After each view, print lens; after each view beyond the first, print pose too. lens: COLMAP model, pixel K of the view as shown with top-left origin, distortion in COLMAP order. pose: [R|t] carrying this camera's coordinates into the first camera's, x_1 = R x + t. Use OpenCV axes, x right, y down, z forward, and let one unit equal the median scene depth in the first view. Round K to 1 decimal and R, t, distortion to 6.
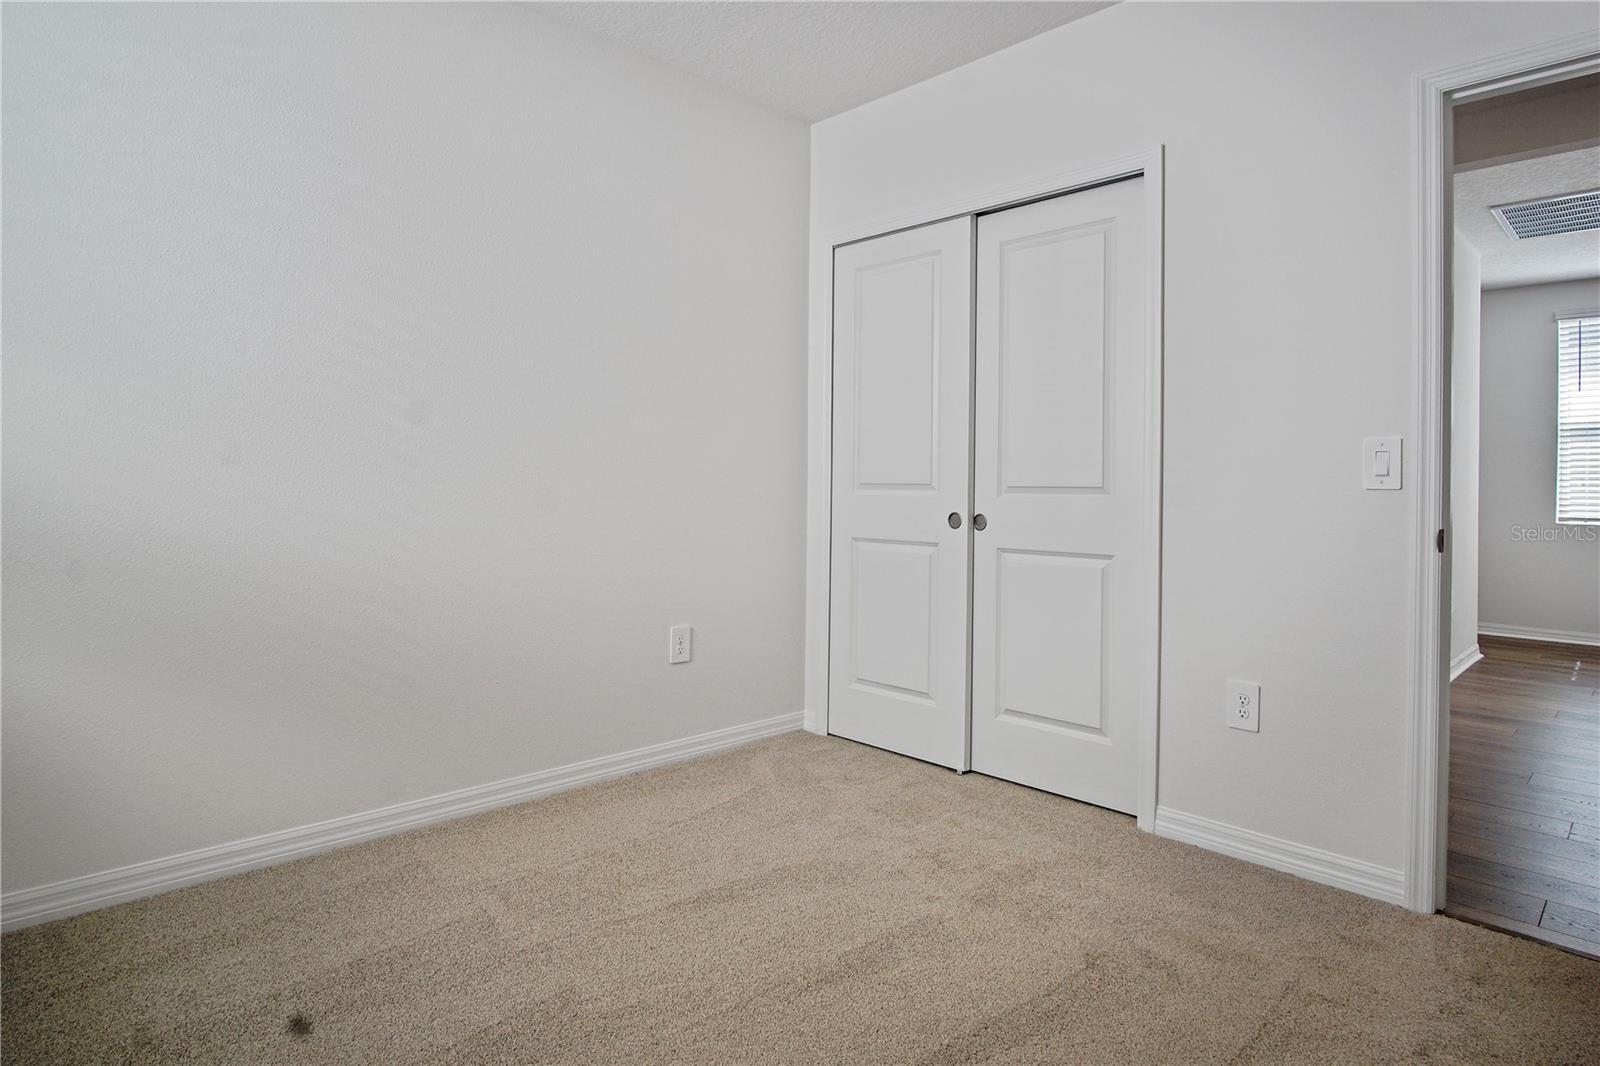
lens RADIAL K [[885.4, 0, 794.2], [0, 885.4, 489.3], [0, 0, 1]] dist [-0.001985, 0.000095]
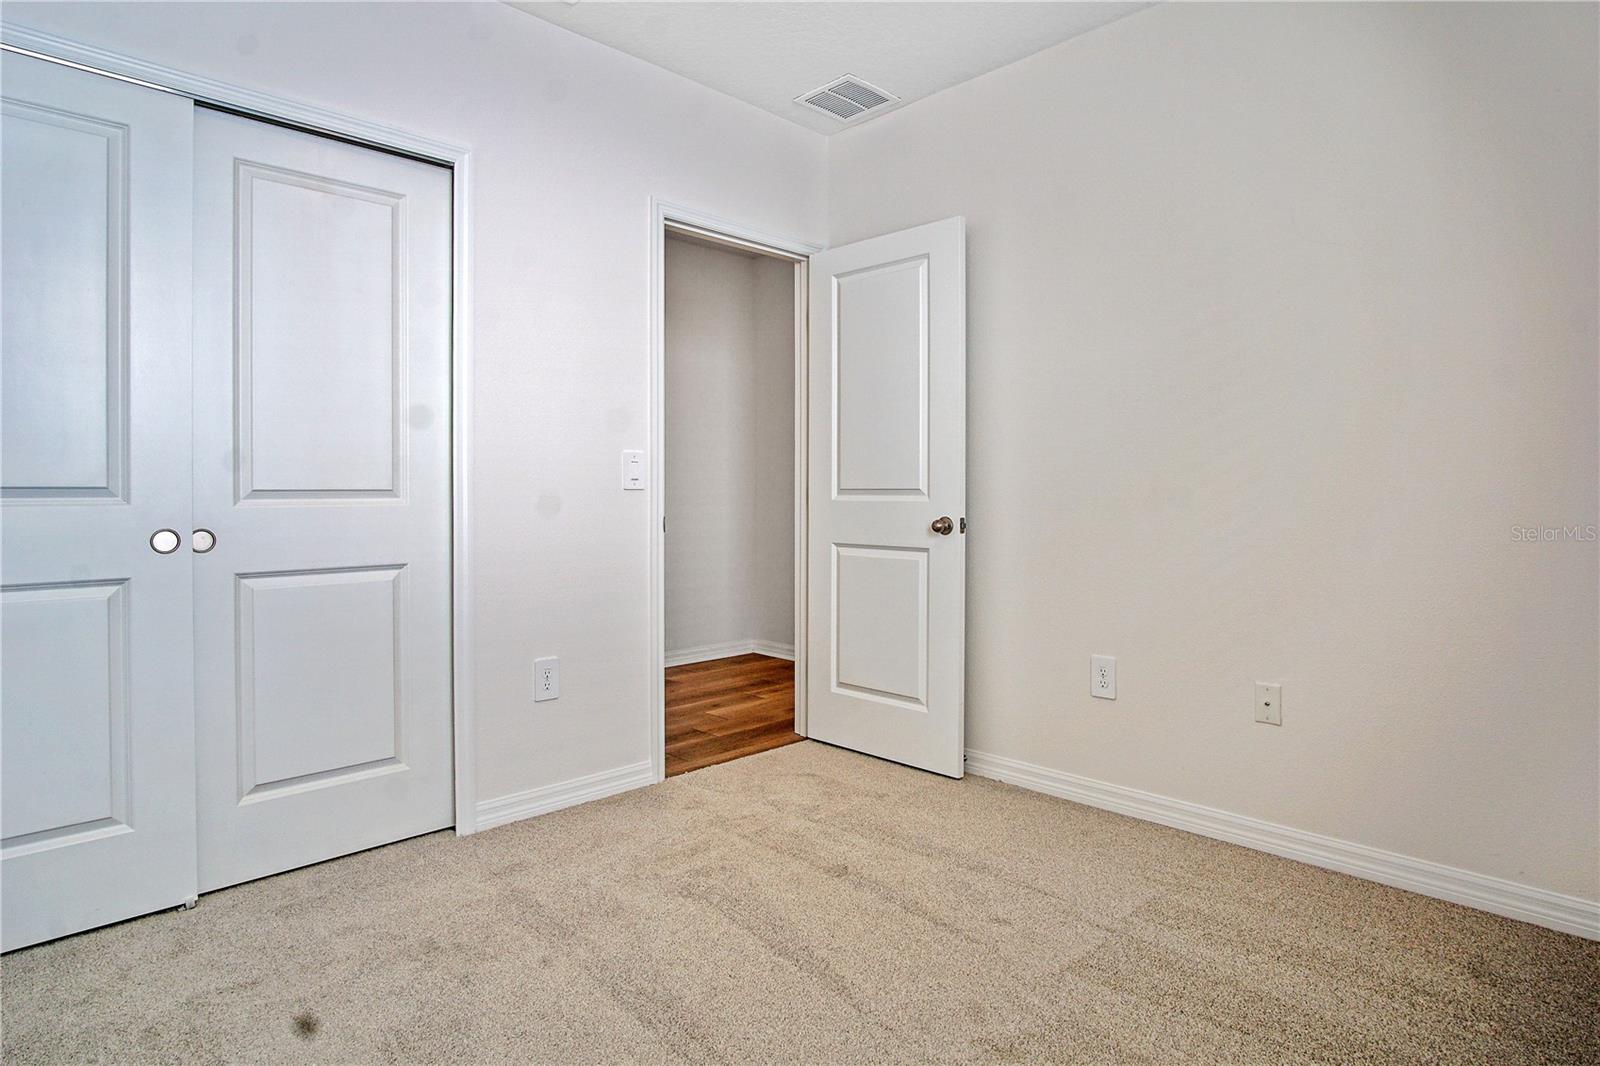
lens RADIAL K [[885.4, 0, 794.2], [0, 885.4, 489.3], [0, 0, 1]] dist [-0.001985, 0.000095]
pose [[0.005981, -0.011463, 0.999916, -0.553844], [0.003891, 0.999927, 0.011440, -0.011689], [-0.999975, 0.003822, 0.006026, 0.583127]]
